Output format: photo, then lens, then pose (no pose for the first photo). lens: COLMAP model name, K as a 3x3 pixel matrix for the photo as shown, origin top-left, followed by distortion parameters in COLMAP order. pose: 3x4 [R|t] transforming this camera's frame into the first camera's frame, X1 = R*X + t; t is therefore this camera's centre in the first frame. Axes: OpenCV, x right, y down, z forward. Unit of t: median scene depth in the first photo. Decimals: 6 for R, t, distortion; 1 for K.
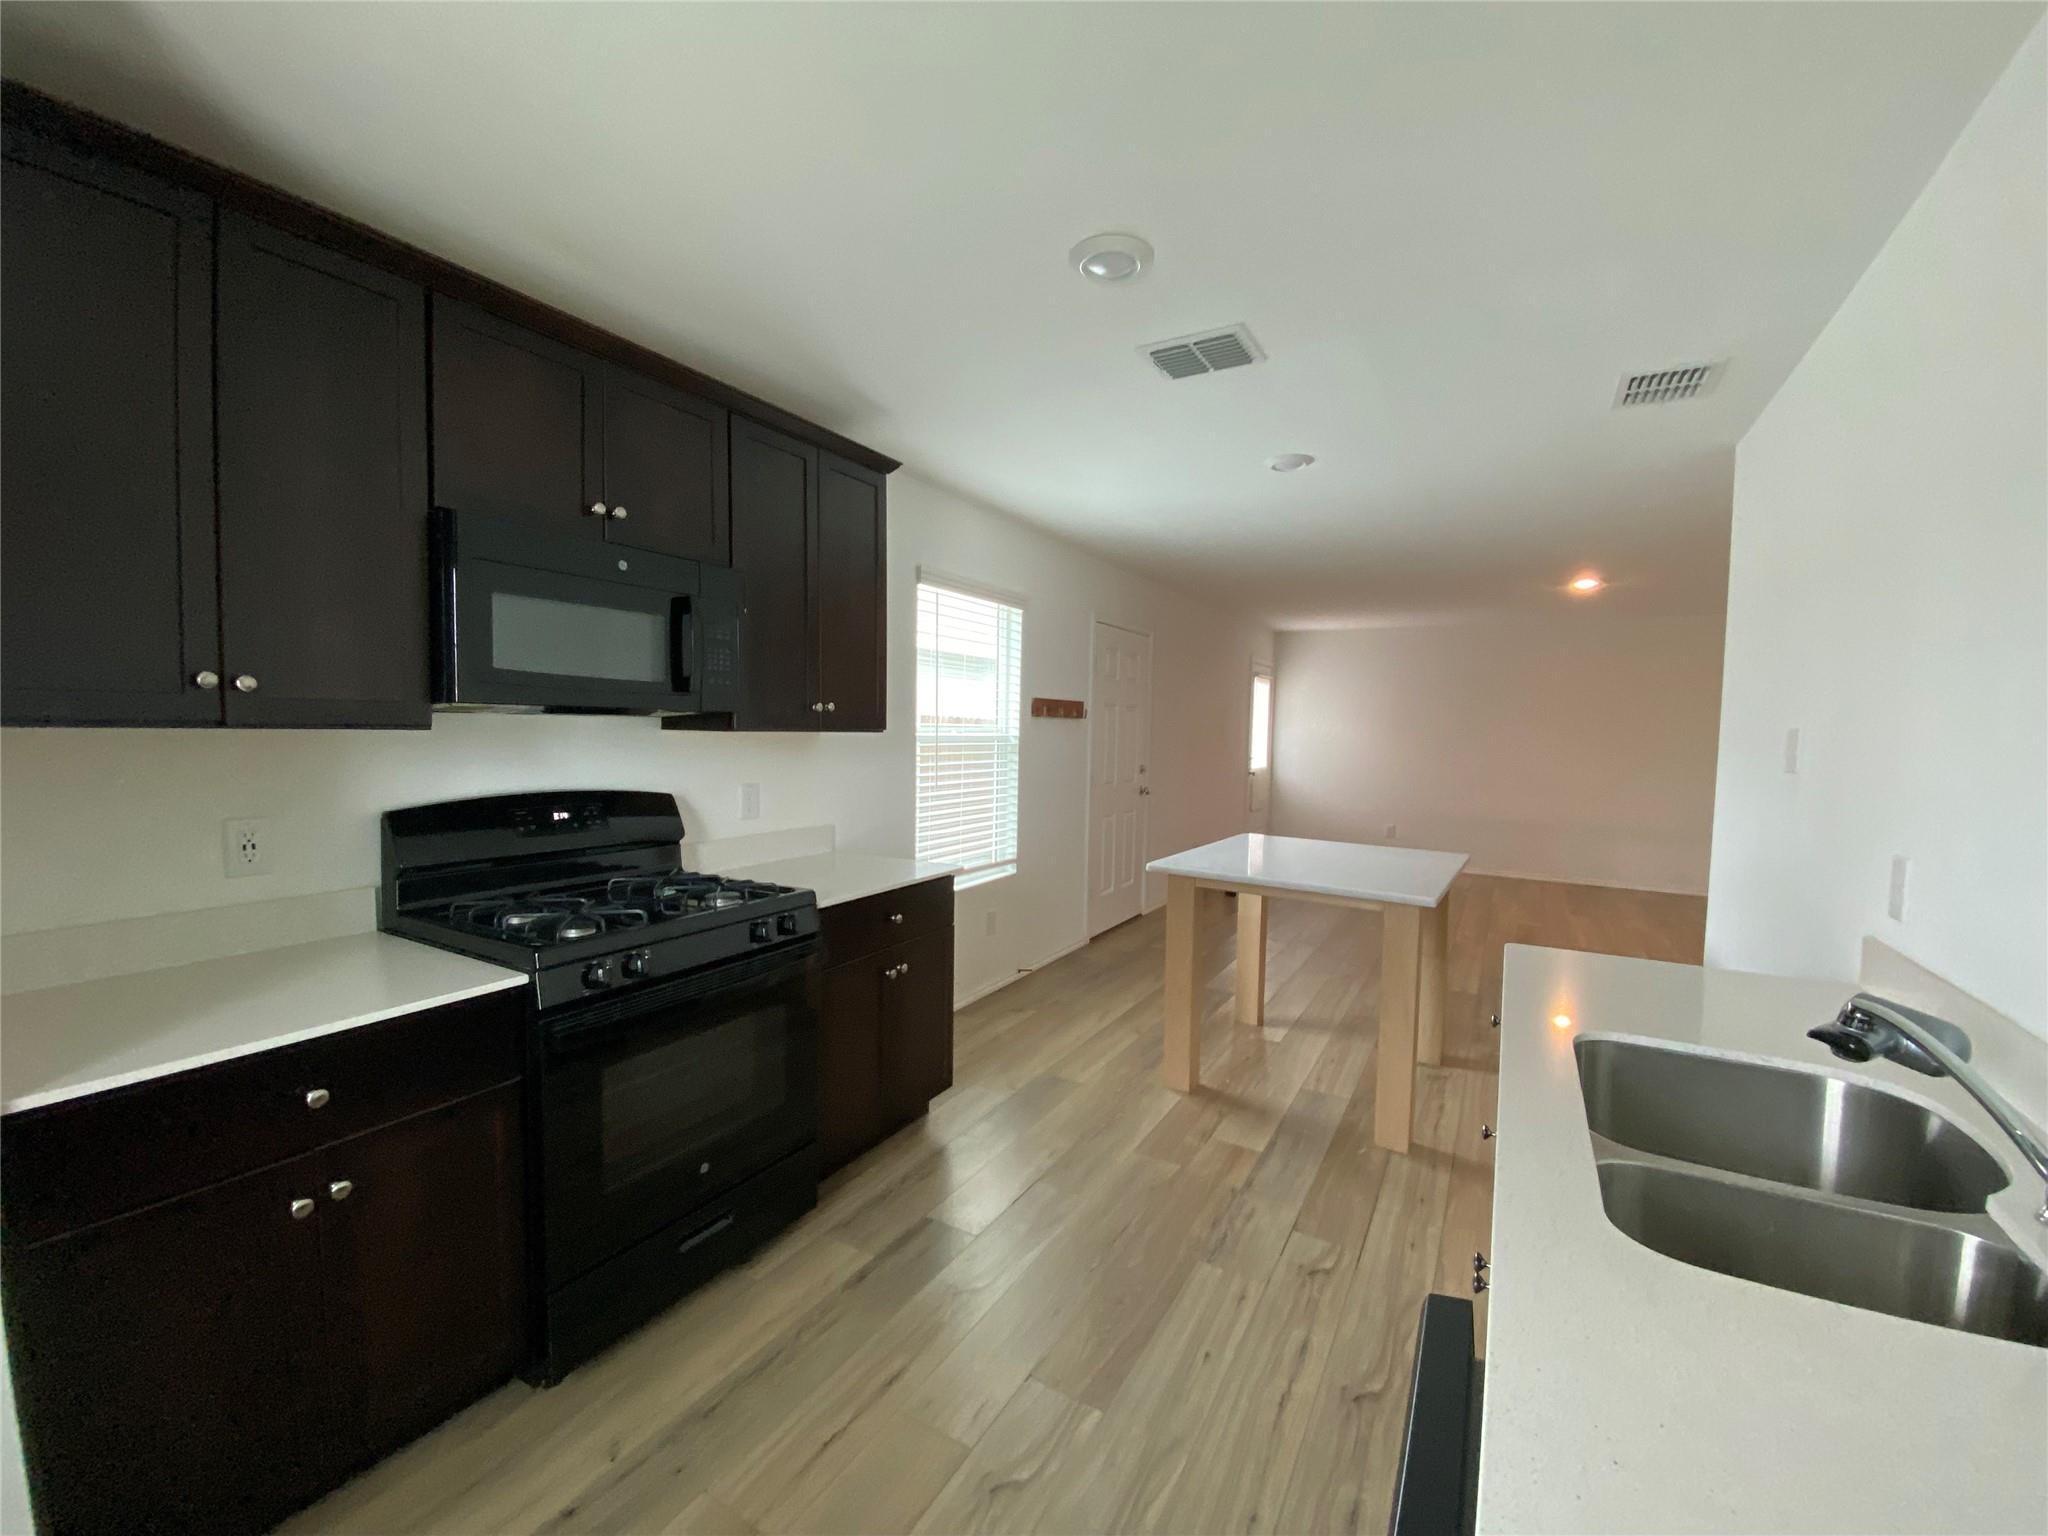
lens RADIAL K [[846.1, 0, 1019.8], [0, 846.1, 771.8], [0, 0, 1]] dist [0.026160, -0.000310]
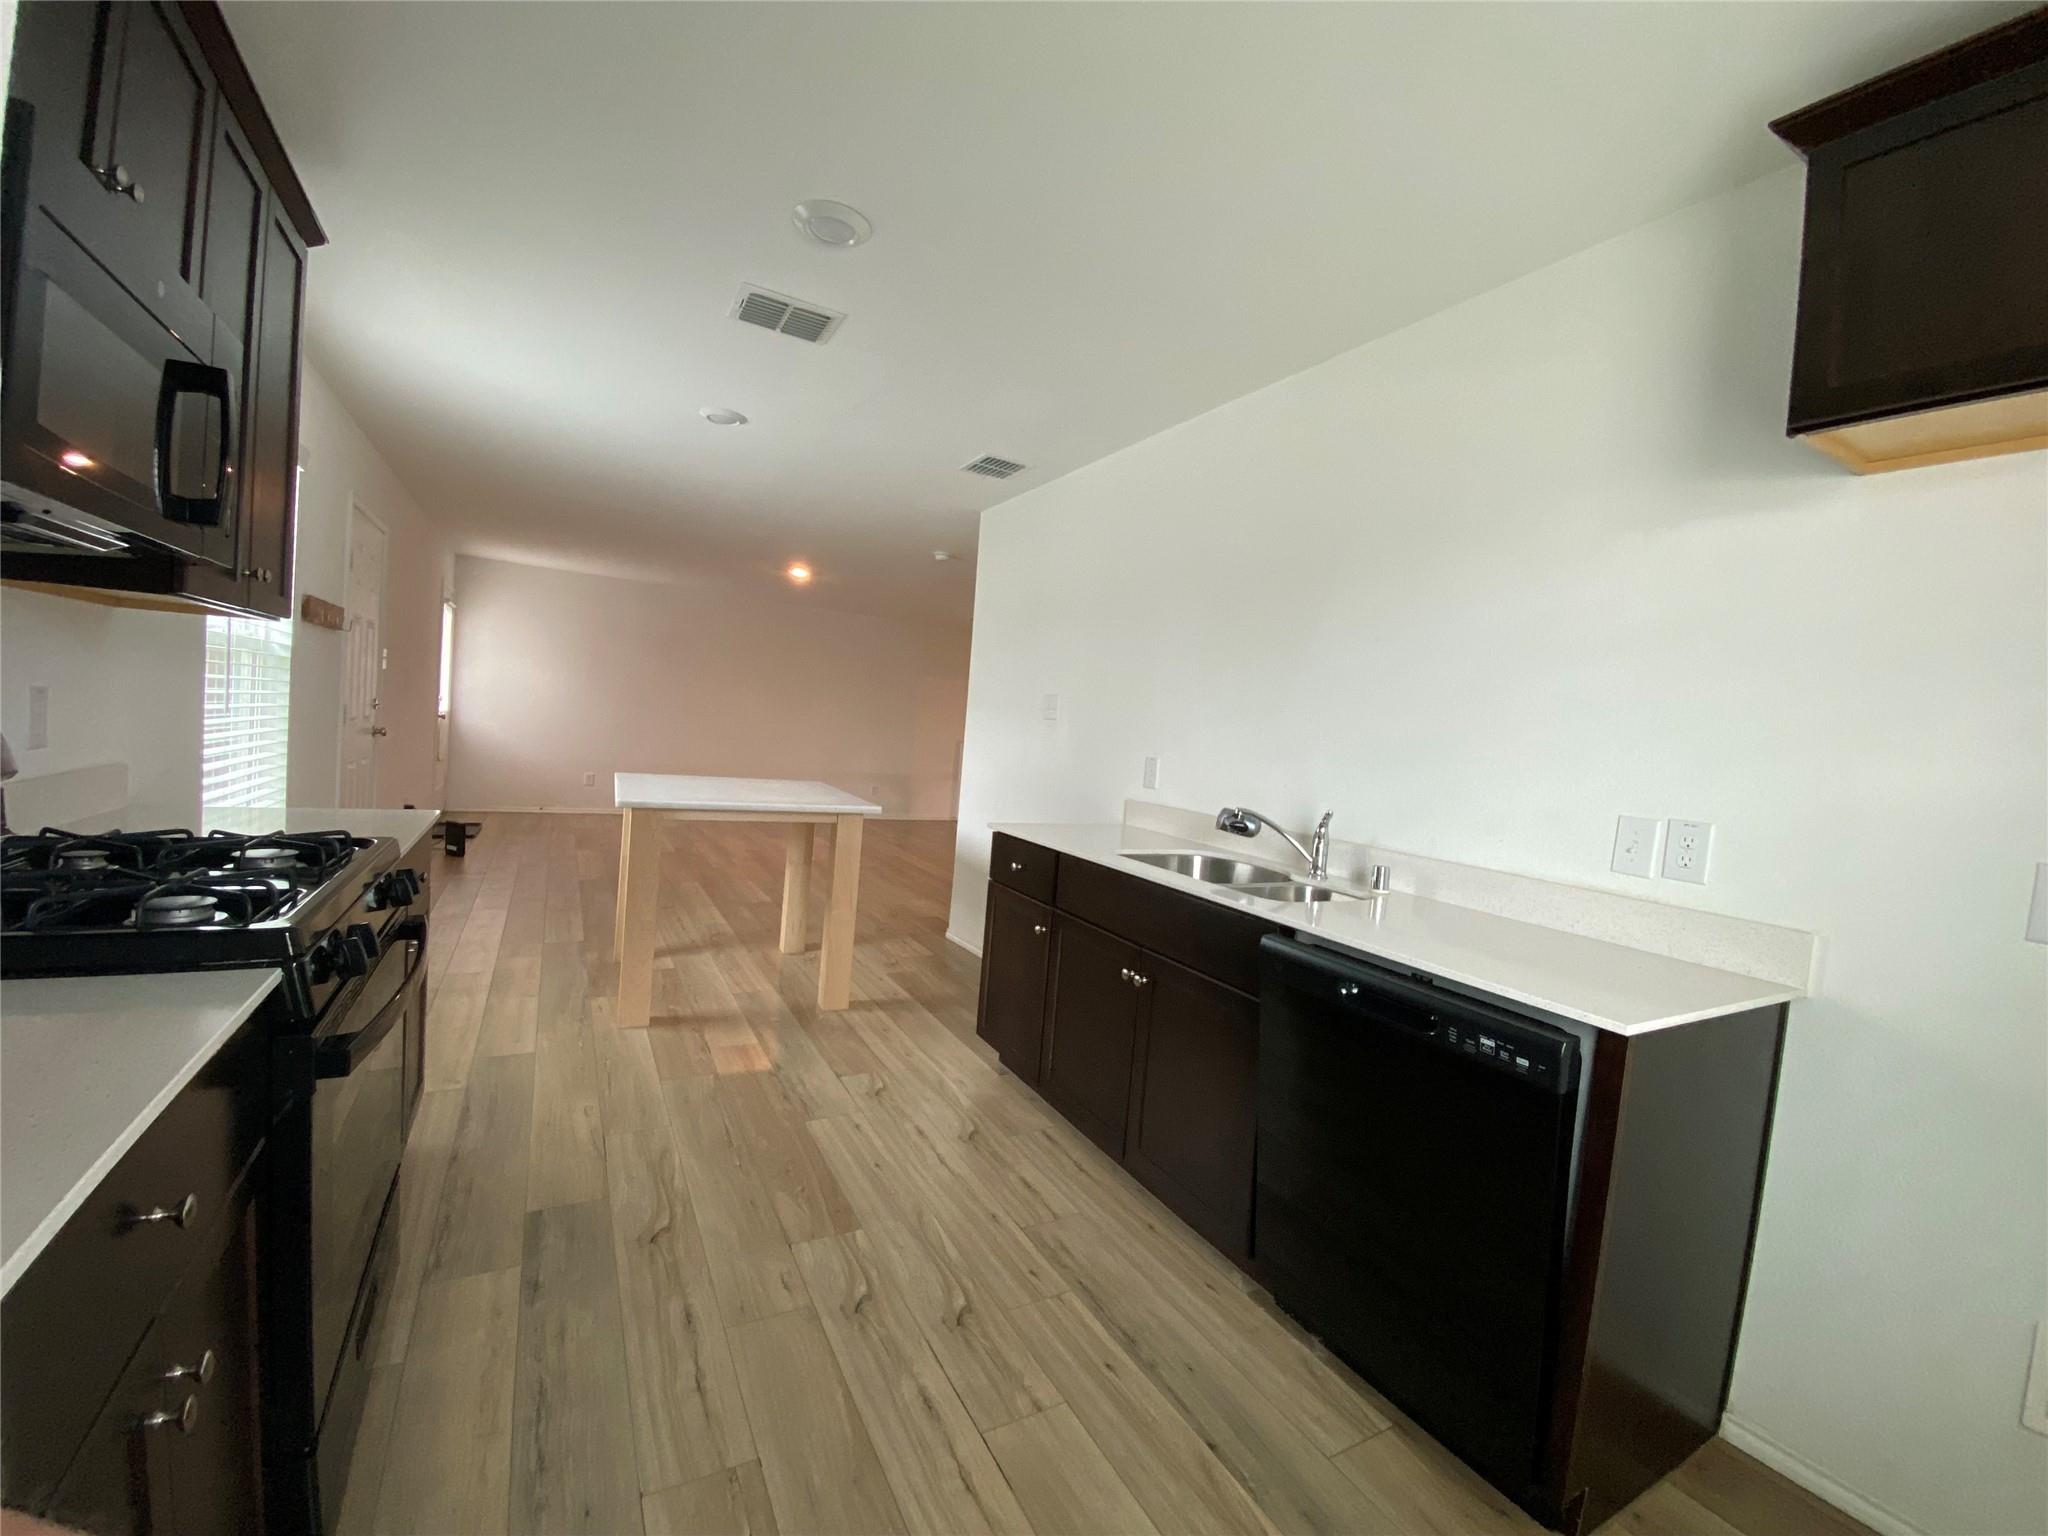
lens RADIAL K [[846.1, 0, 1019.8], [0, 846.1, 771.8], [0, 0, 1]] dist [0.026160, -0.000310]
pose [[0.510682, -0.021706, 0.859496, -0.470631], [-0.021007, 0.999068, 0.037713, 0.035528], [-0.859513, -0.037314, 0.509750, 0.134152]]
